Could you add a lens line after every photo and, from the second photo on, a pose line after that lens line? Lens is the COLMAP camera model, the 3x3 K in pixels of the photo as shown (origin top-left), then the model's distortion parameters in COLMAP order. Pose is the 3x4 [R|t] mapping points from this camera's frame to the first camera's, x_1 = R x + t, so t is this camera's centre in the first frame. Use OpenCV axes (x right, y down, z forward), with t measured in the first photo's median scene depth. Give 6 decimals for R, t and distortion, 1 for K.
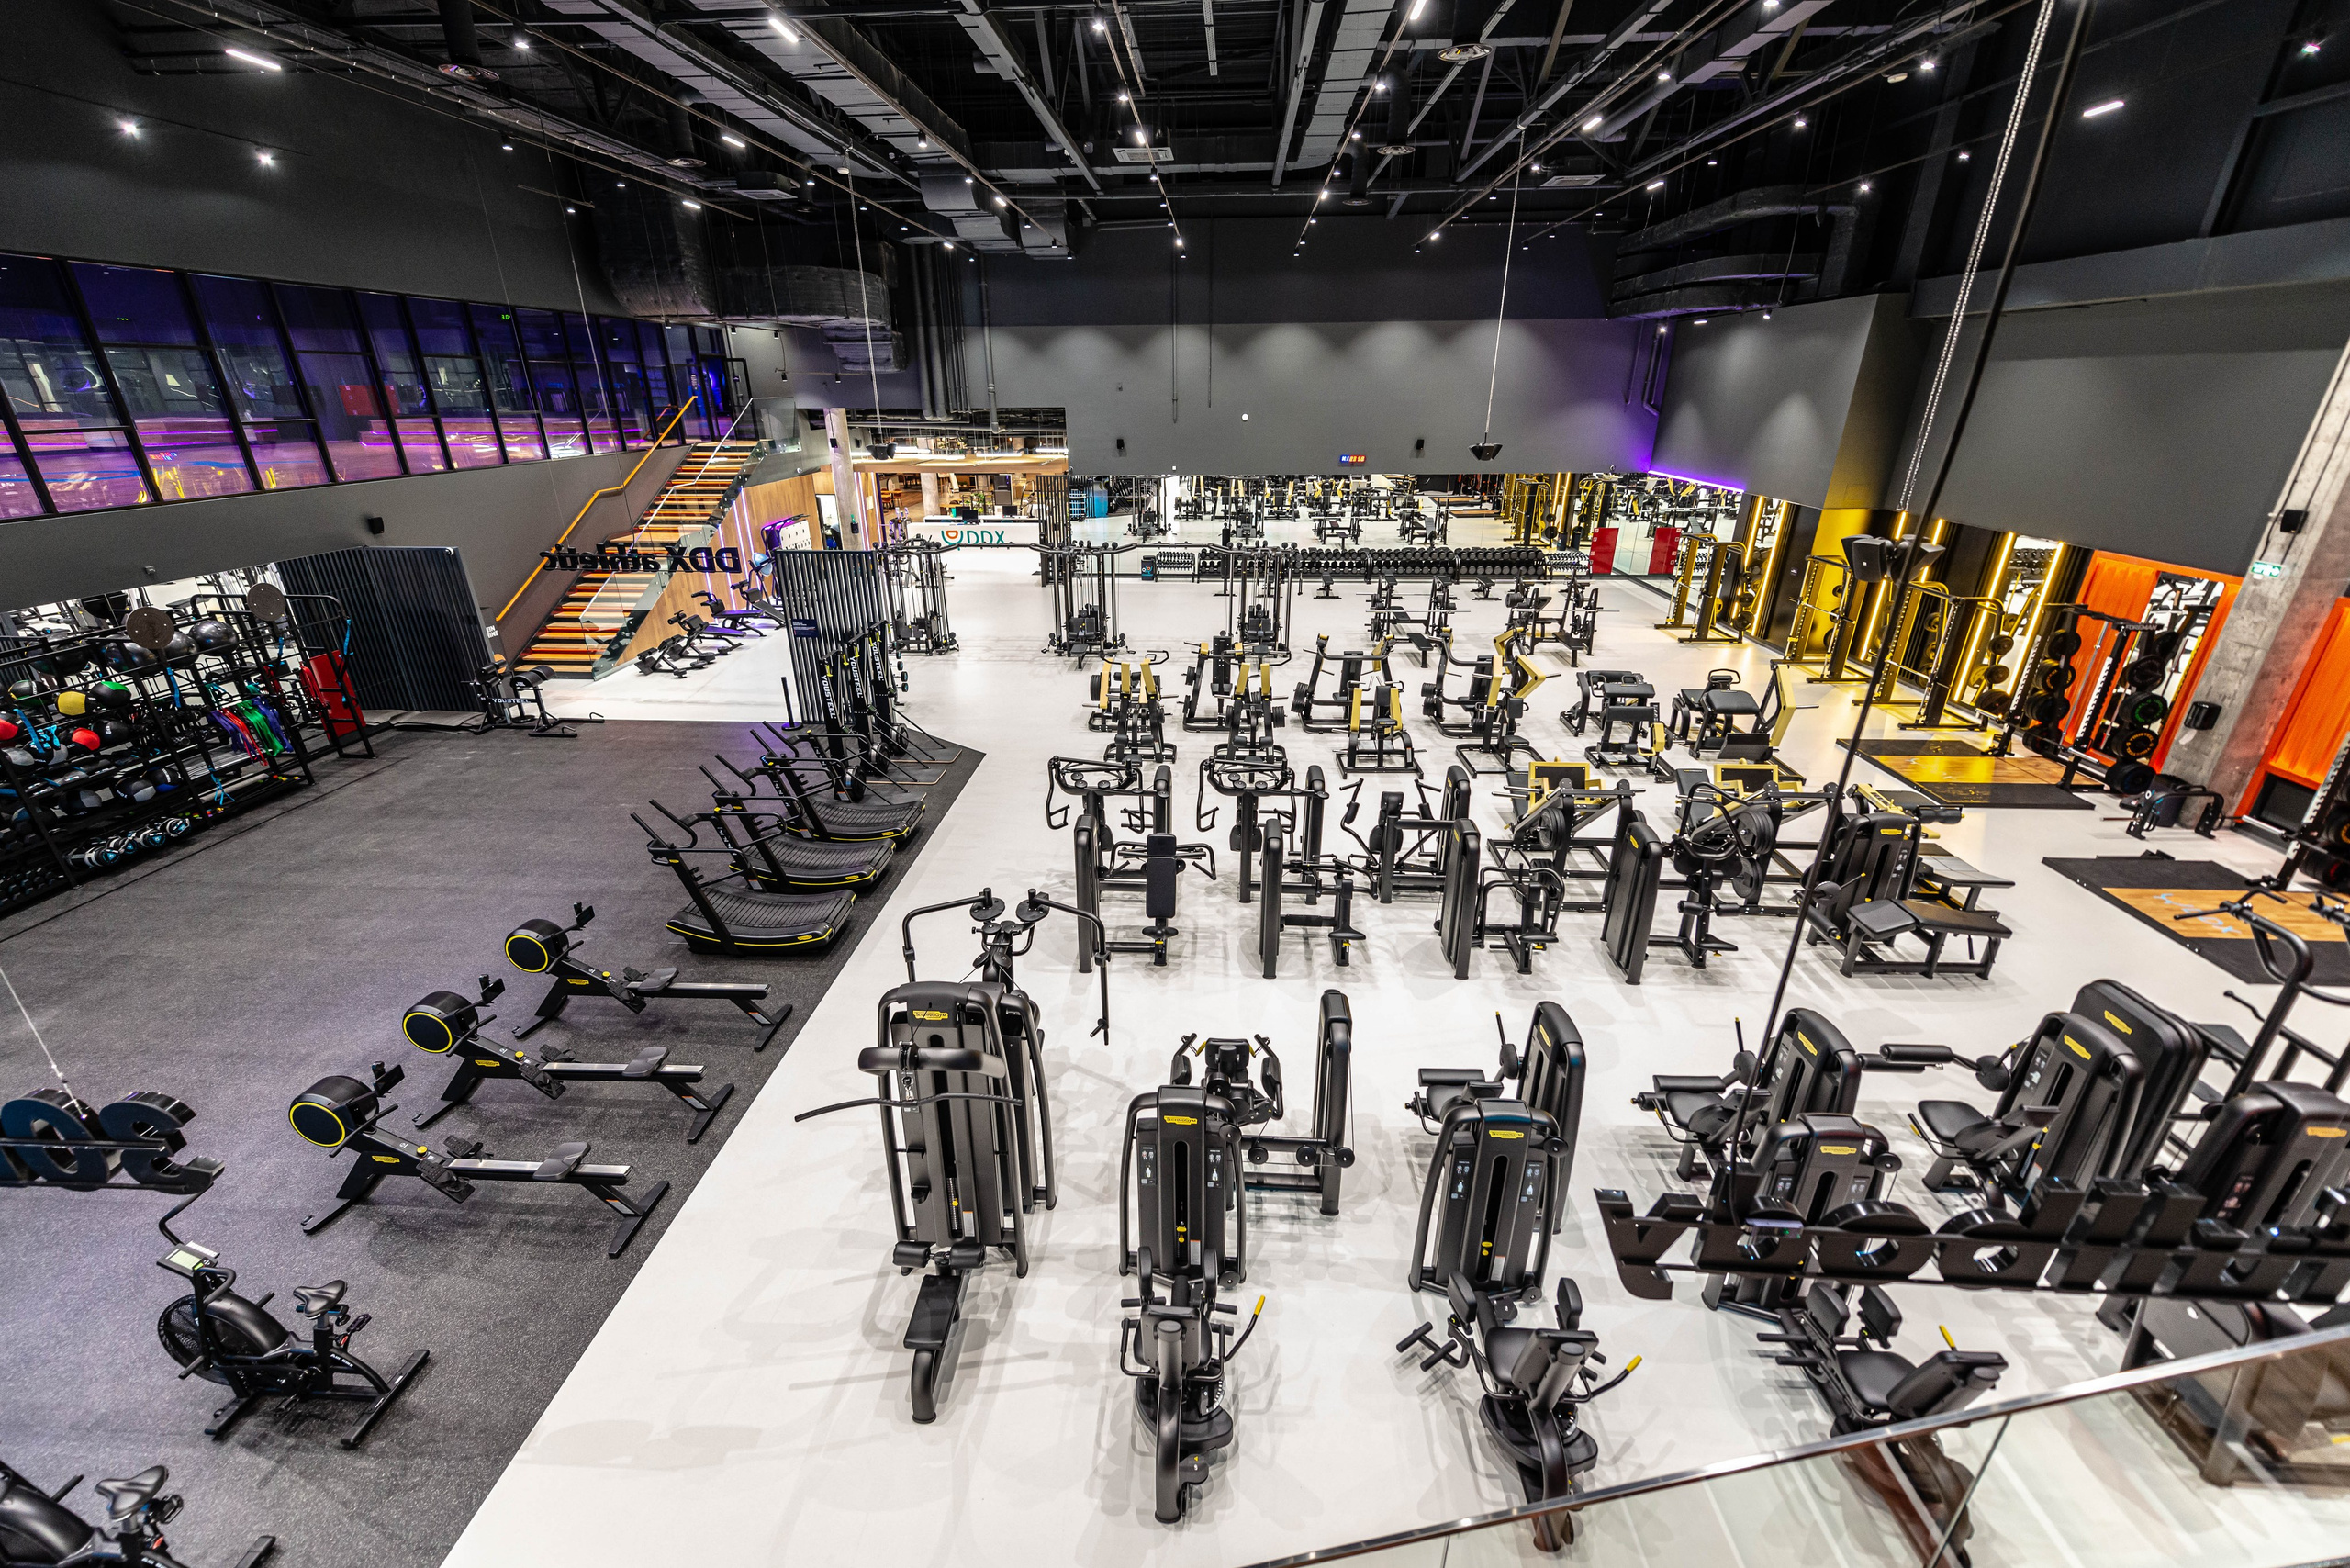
lens RADIAL K [[936.7, 0, 1189.9], [0, 936.7, 773.0], [0, 0, 1]] dist [0.009836, -0.001559]
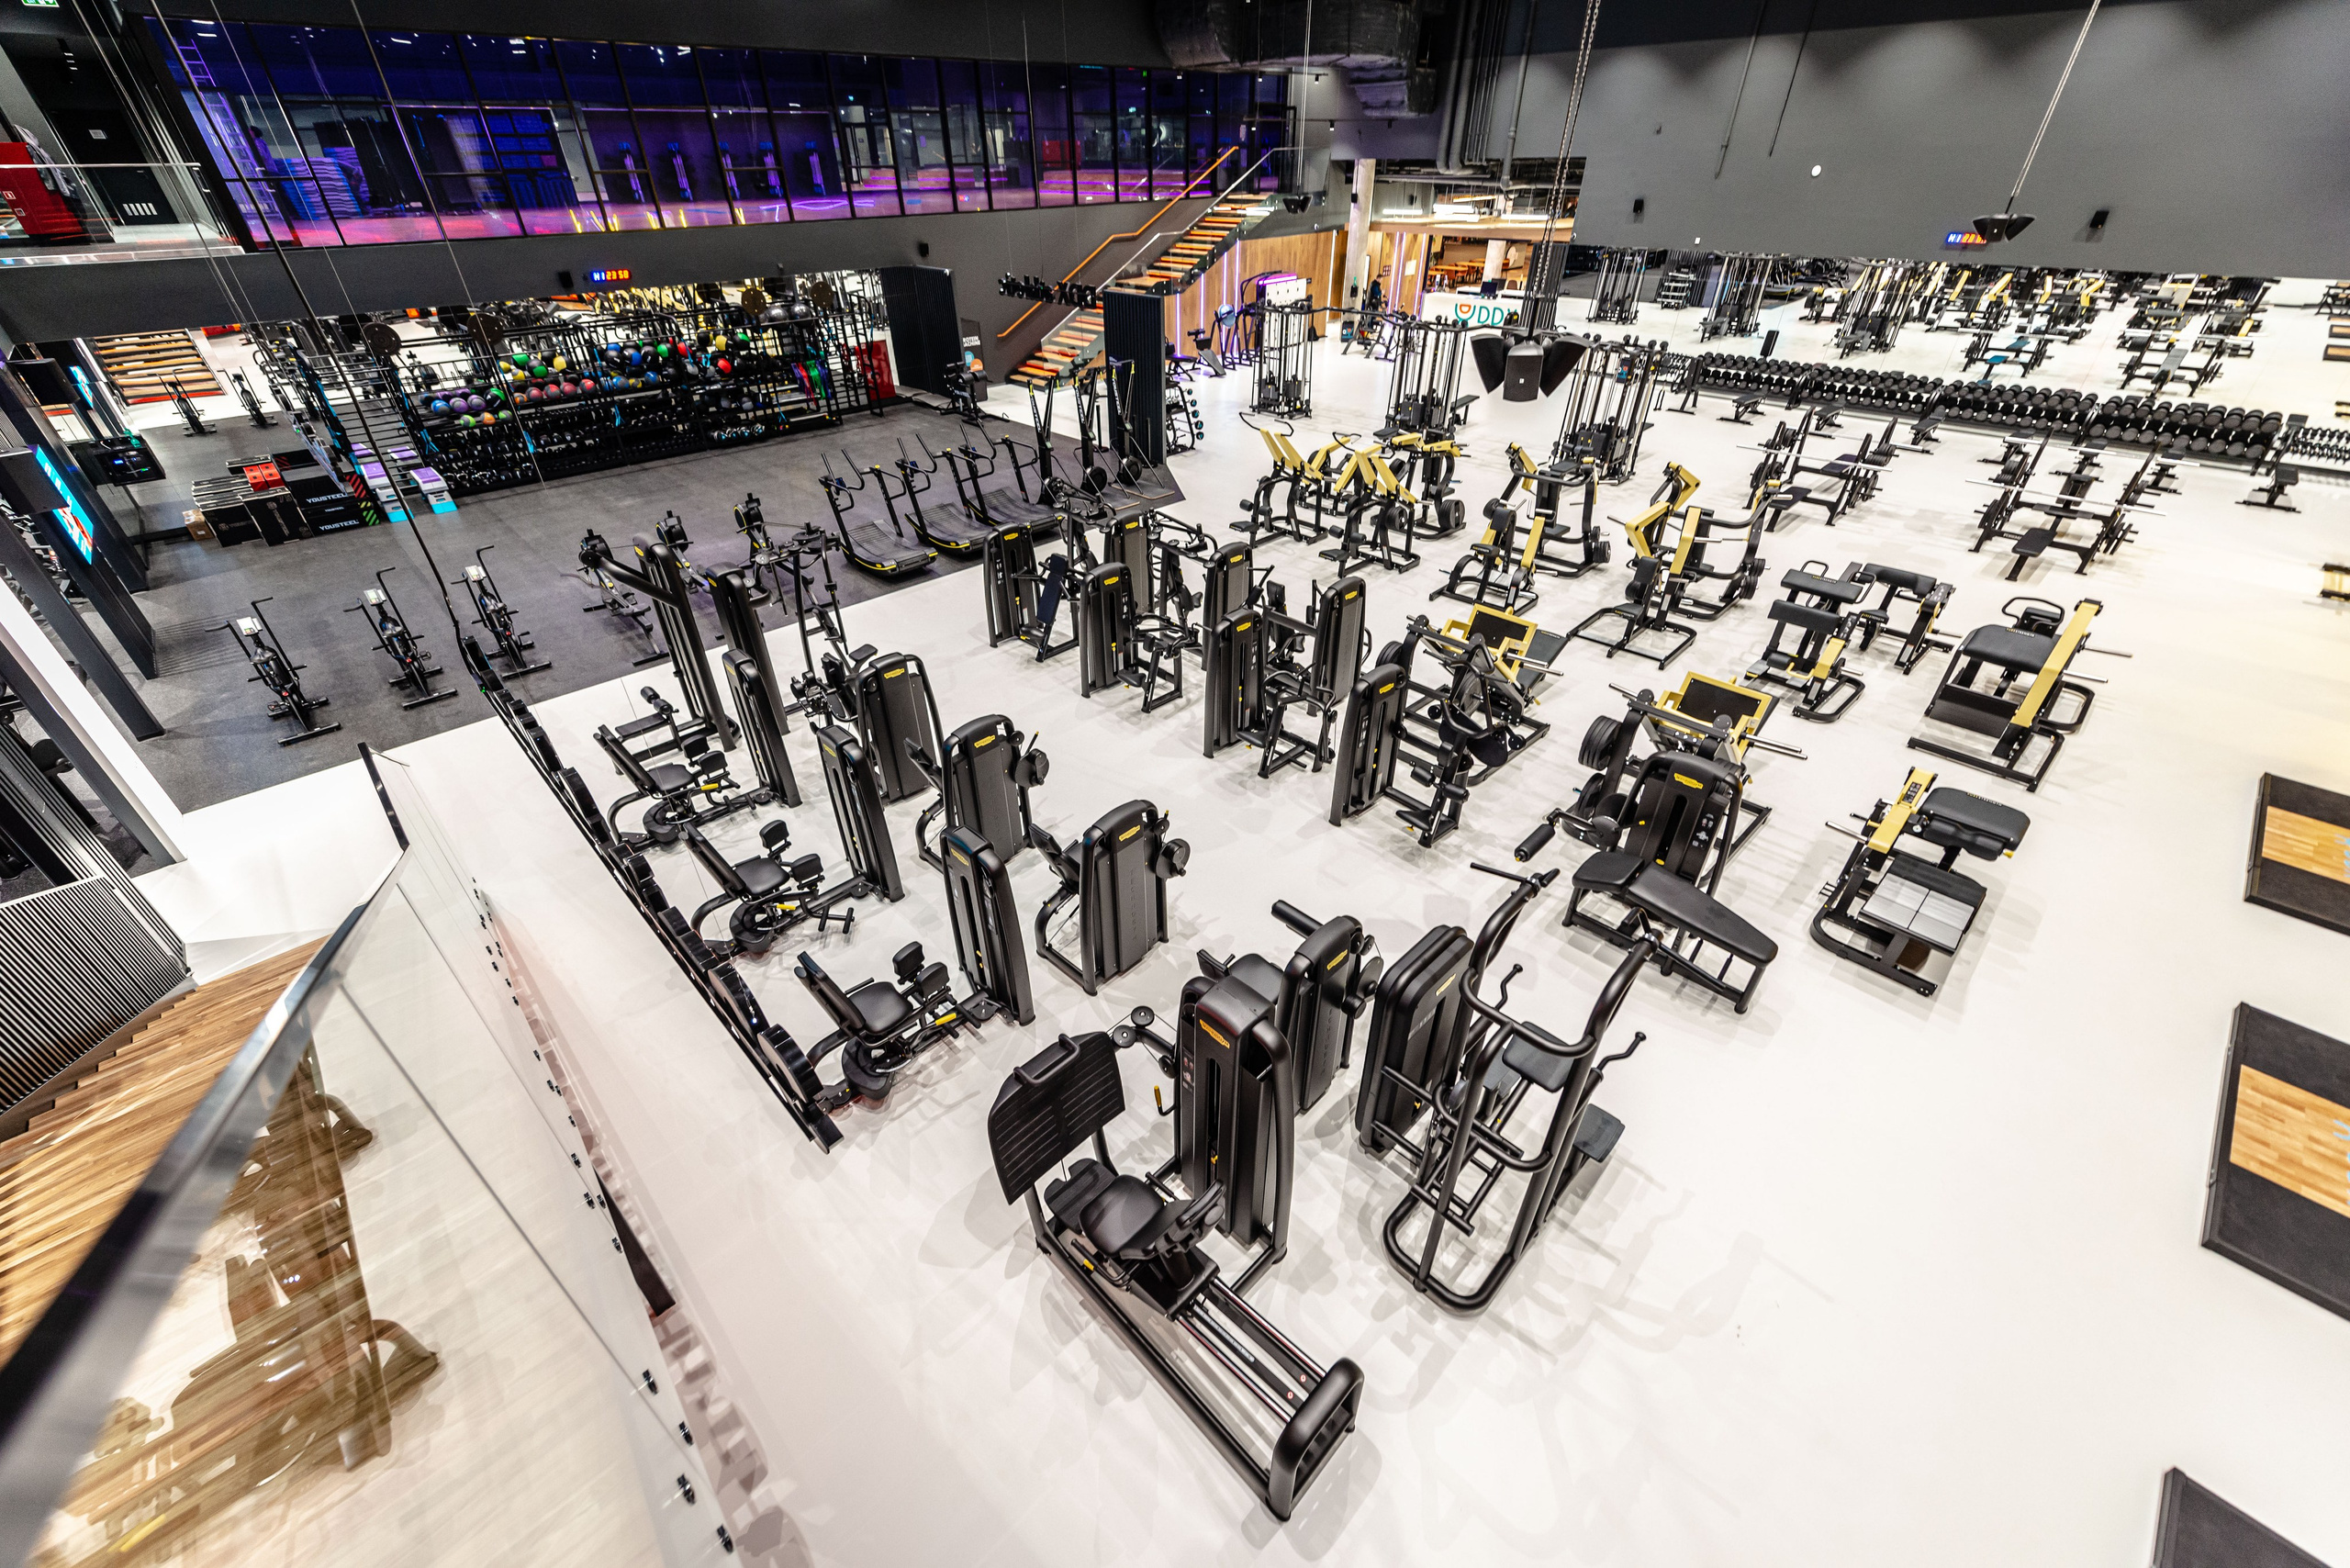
lens RADIAL K [[936.7, 0, 1167.8], [0, 936.7, 780.7], [0, 0, 1]] dist [0.009836, -0.001559]
pose [[0.725893, 0.379483, -0.573648, 0.321067], [-0.252319, 0.922797, 0.291171, -0.018580], [0.639855, -0.066616, 0.765603, 0.060543]]
